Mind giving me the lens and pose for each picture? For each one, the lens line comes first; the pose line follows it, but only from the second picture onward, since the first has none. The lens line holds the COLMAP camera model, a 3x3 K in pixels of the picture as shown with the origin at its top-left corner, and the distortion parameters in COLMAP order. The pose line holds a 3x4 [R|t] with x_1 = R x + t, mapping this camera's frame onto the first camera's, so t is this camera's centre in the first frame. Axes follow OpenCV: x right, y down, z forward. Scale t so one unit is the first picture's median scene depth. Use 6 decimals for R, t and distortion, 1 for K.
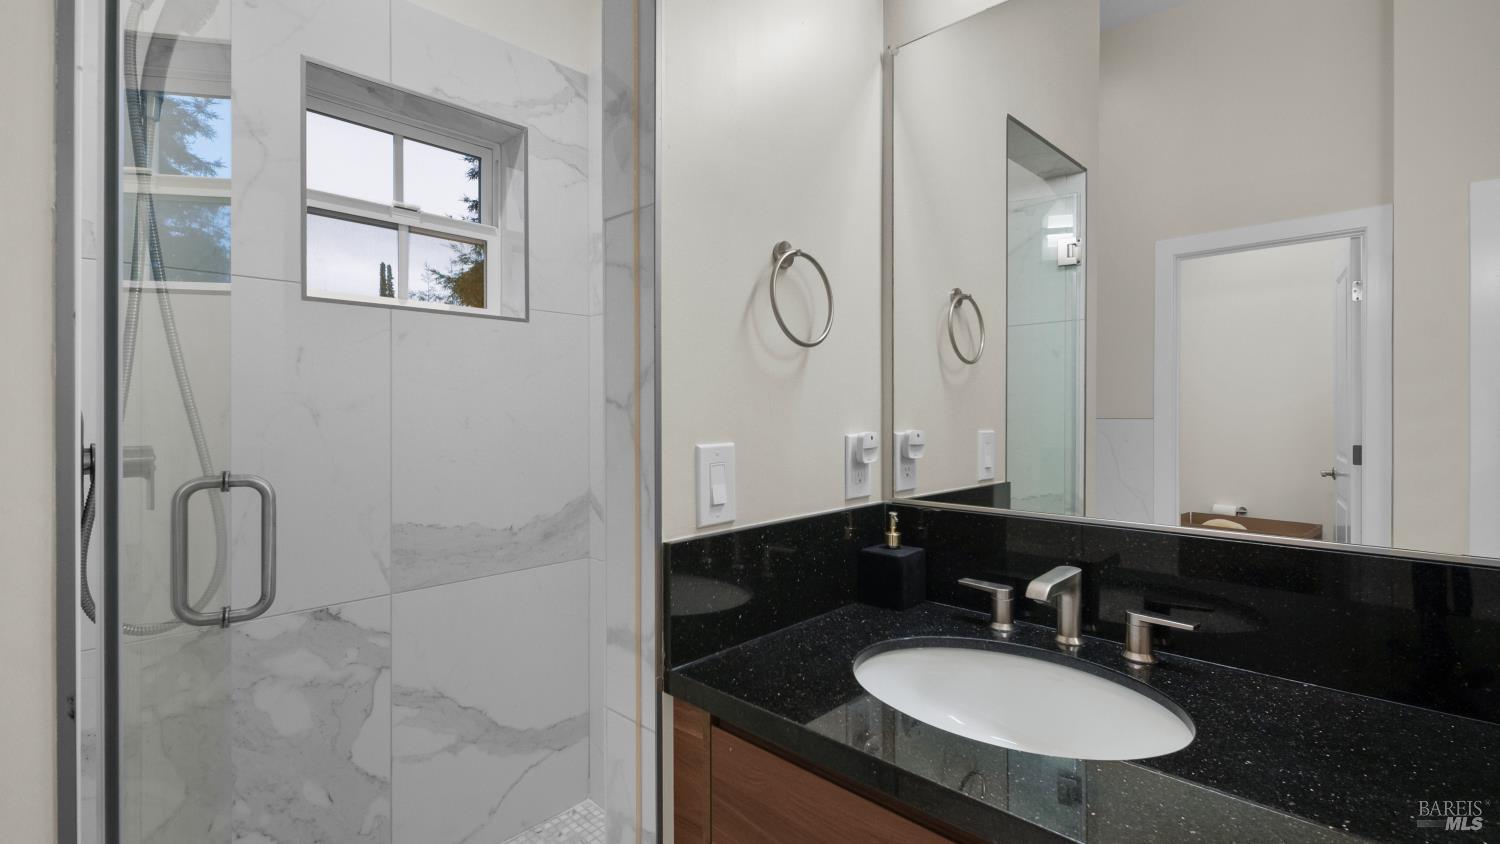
lens RADIAL K [[682.6, 0, 750.6], [0, 682.6, 414.2], [0, 0, 1]] dist [-0.014243, -0.002458]
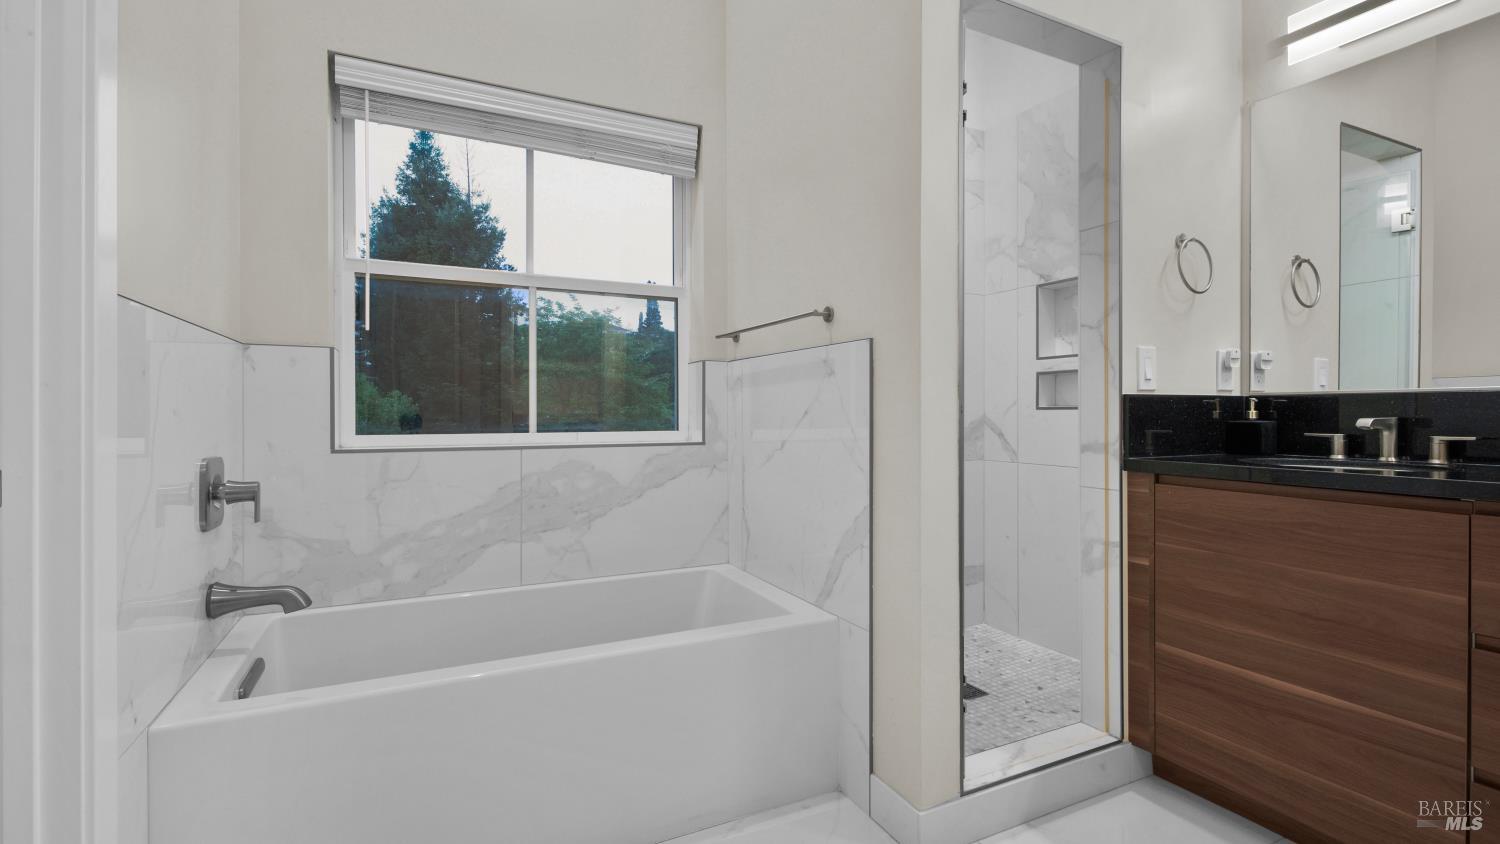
lens RADIAL K [[682.6, 0, 720.6], [0, 682.6, 417.7], [0, 0, 1]] dist [-0.014243, -0.002458]
pose [[0.929134, 0.005217, -0.369707, -0.351704], [-0.005014, 0.999986, 0.001512, 0.189729], [0.369709, 0.000449, 0.929147, -0.900389]]
